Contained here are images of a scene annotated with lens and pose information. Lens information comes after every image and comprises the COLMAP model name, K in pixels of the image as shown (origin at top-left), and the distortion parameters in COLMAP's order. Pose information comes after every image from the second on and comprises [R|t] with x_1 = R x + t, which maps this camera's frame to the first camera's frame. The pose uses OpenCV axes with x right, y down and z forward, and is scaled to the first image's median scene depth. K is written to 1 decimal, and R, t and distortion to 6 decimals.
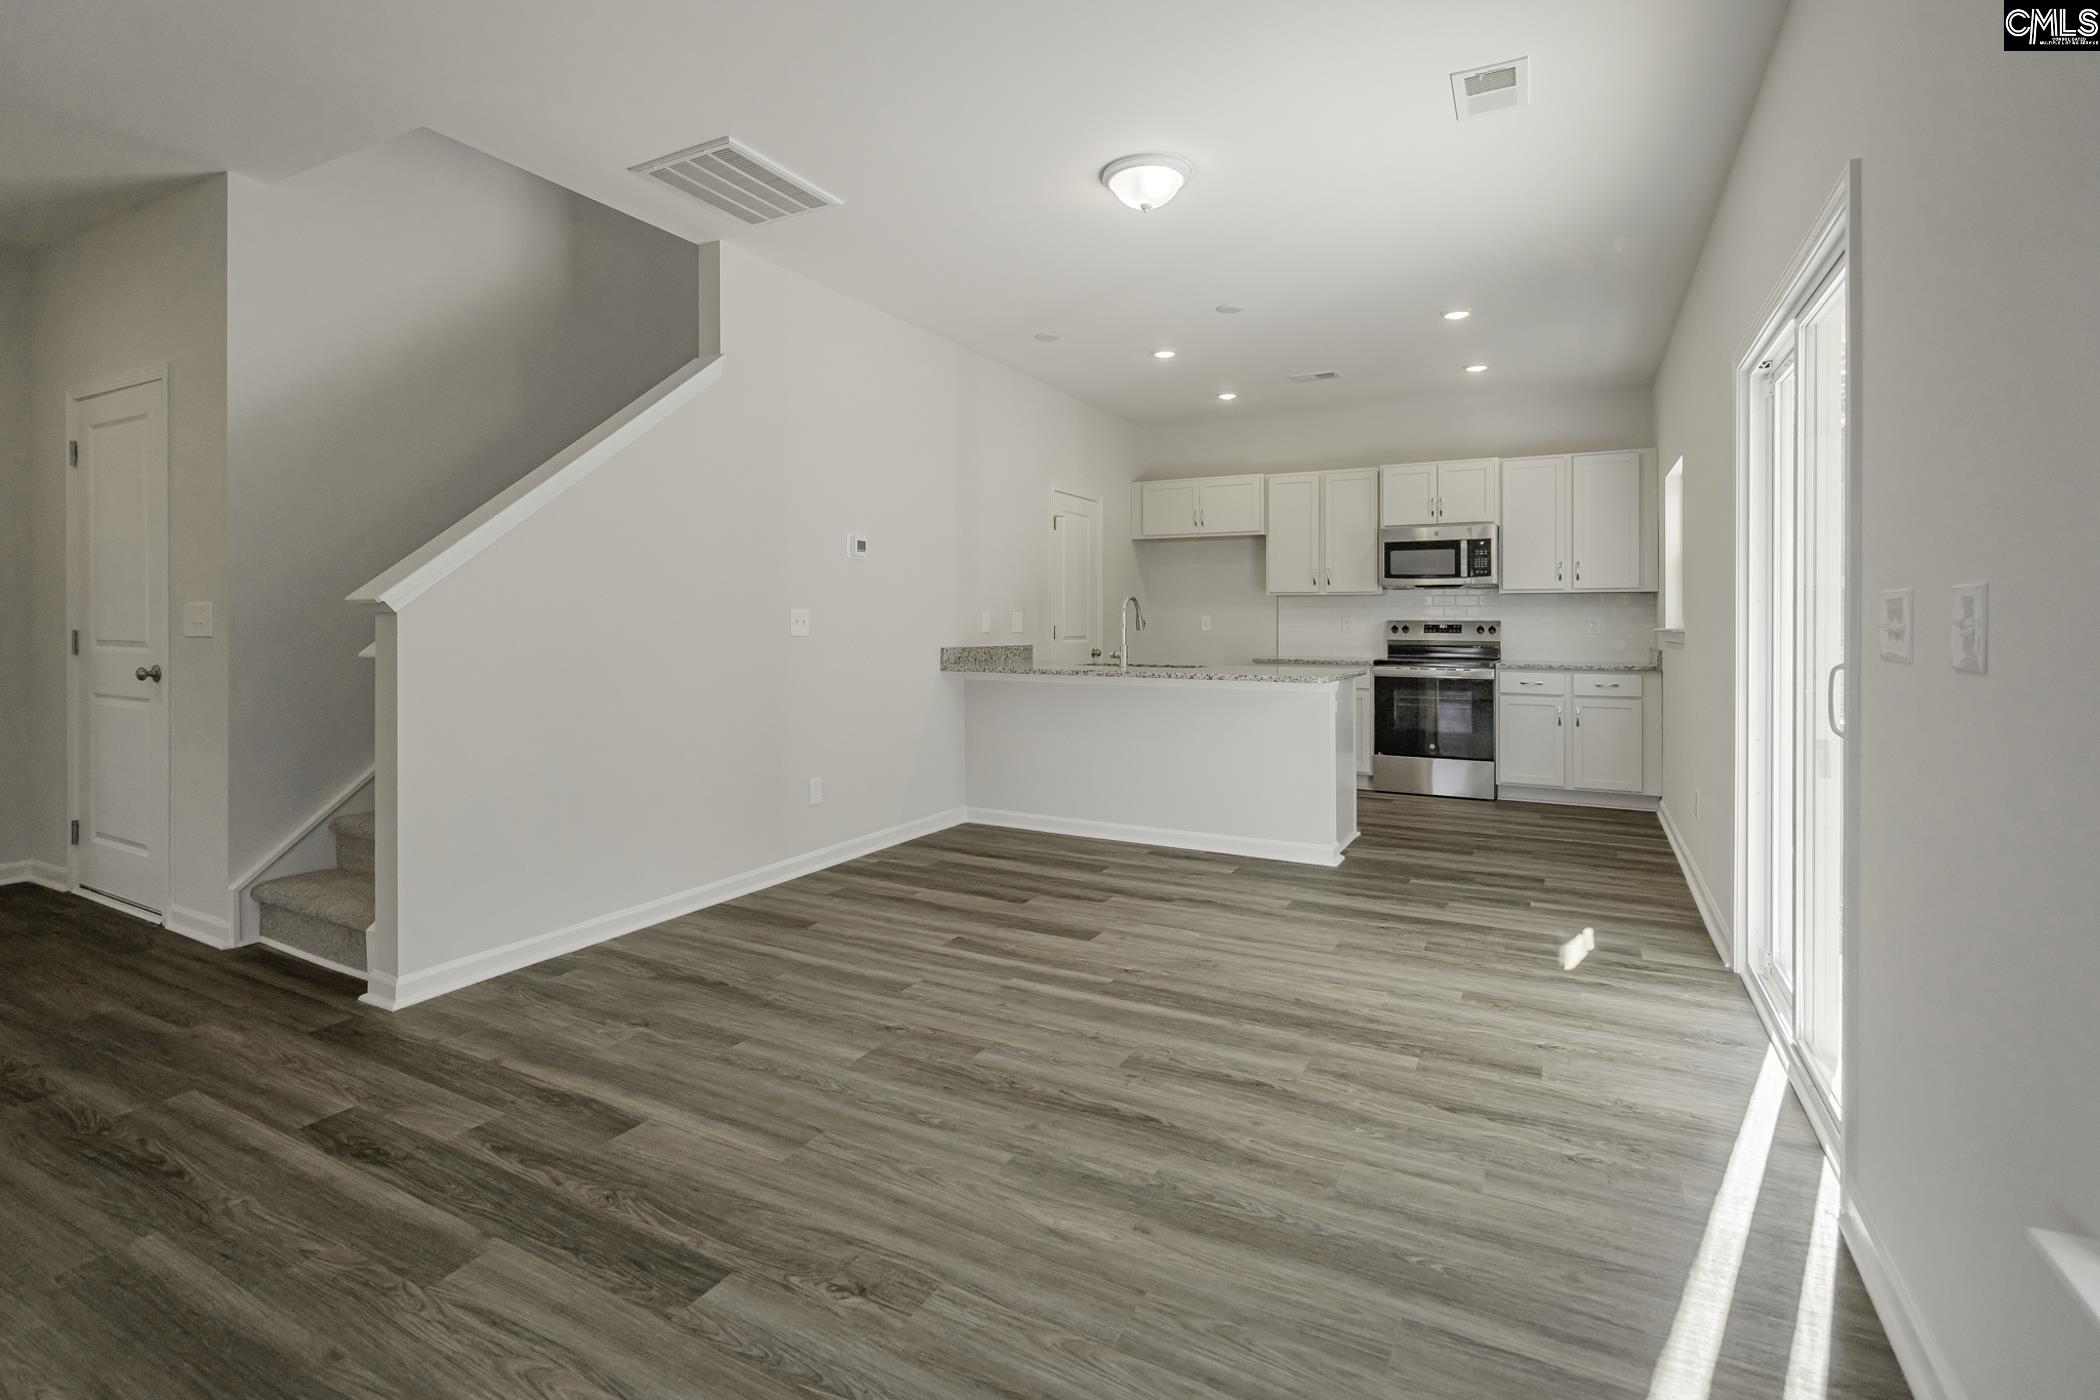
lens RADIAL K [[987.7, 0, 1048.1], [0, 987.7, 622.2], [0, 0, 1]] dist [0.002158, -0.001496]
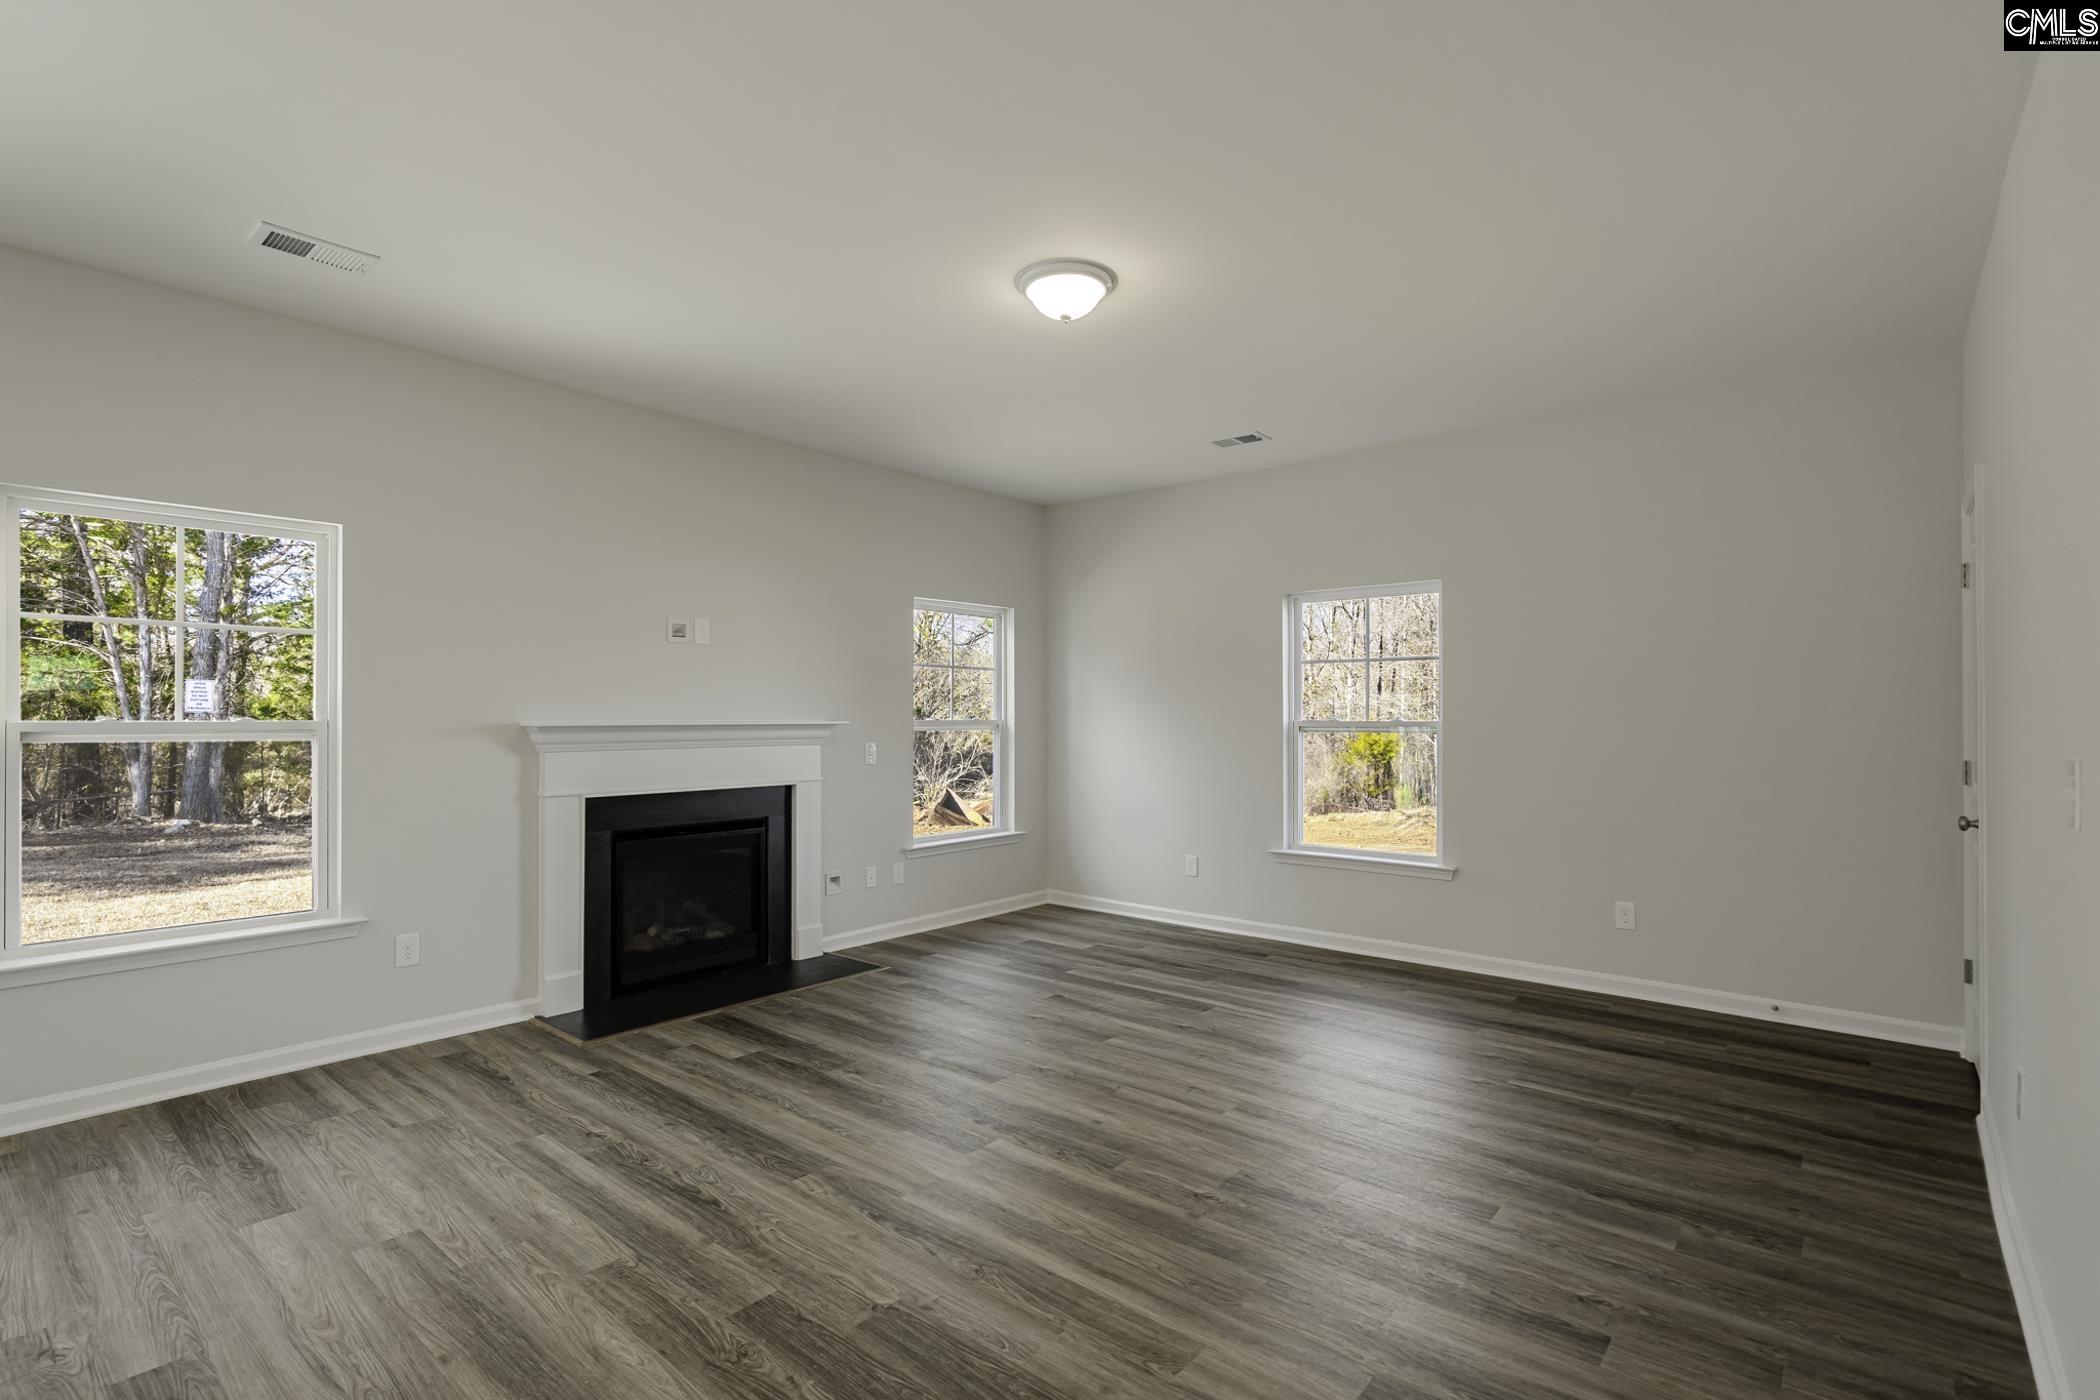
lens RADIAL K [[987.7, 0, 1057.1], [0, 987.7, 714.7], [0, 0, 1]] dist [0.002158, -0.001496]
pose [[-0.979998, -0.006883, 0.198888, -0.418695], [-0.007653, 0.999966, -0.003101, -0.021158], [-0.198860, -0.004562, -0.980017, 0.503278]]
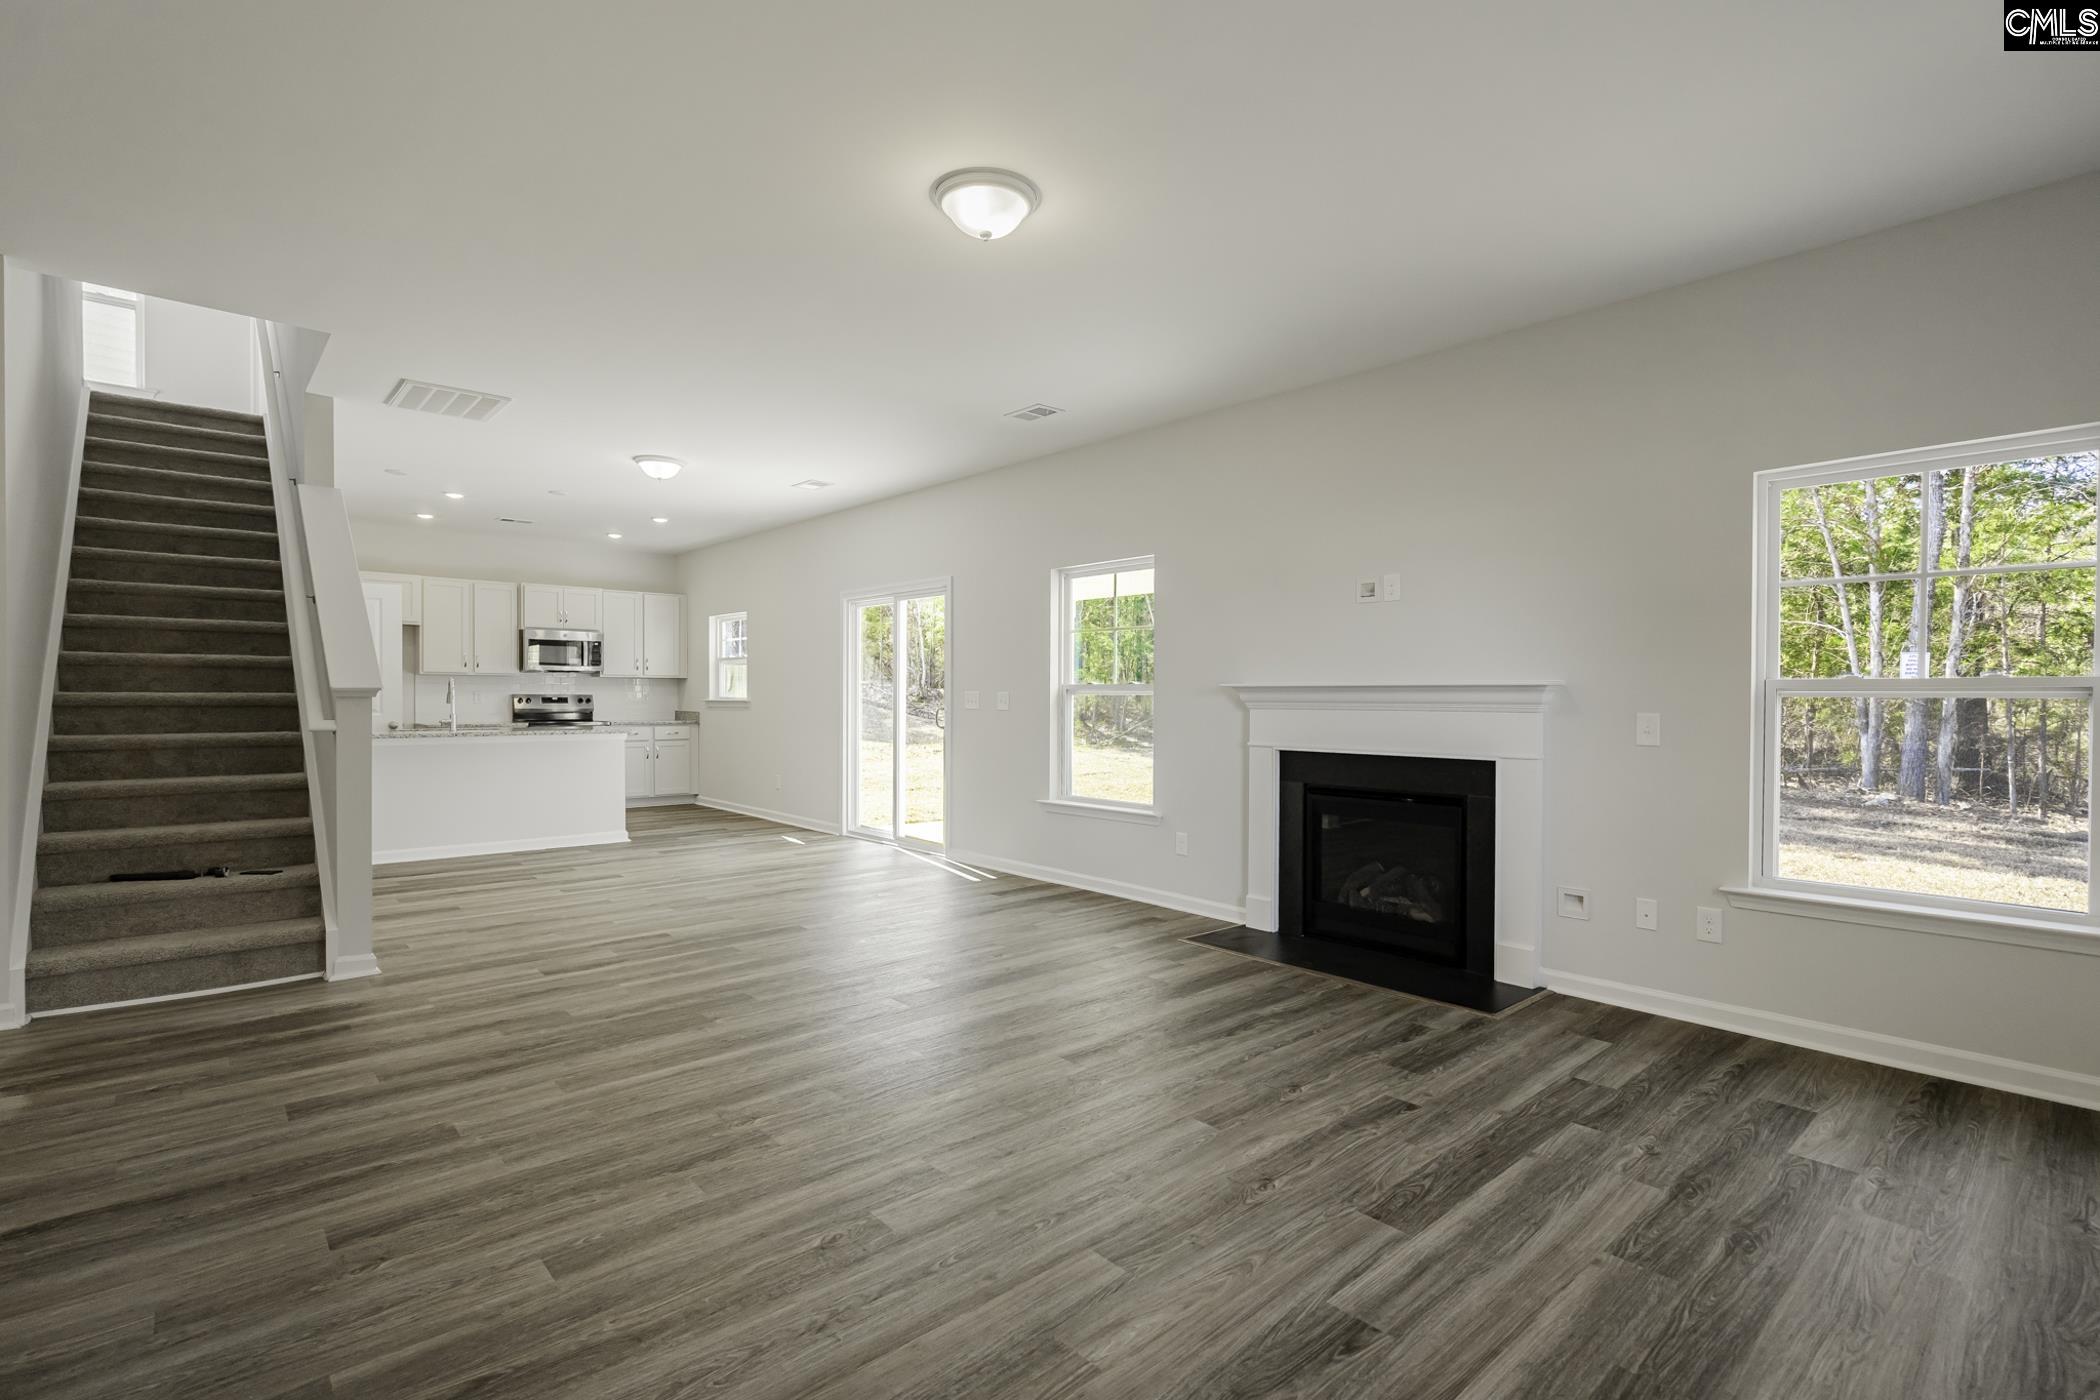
lens RADIAL K [[987.7, 0, 1034.4], [0, 987.7, 707.7], [0, 0, 1]] dist [0.002158, -0.001496]
pose [[0.360650, -0.015613, 0.932571, -0.754607], [-0.002292, 0.999842, 0.017626, -0.010351], [-0.932698, -0.008495, 0.360557, -0.187421]]
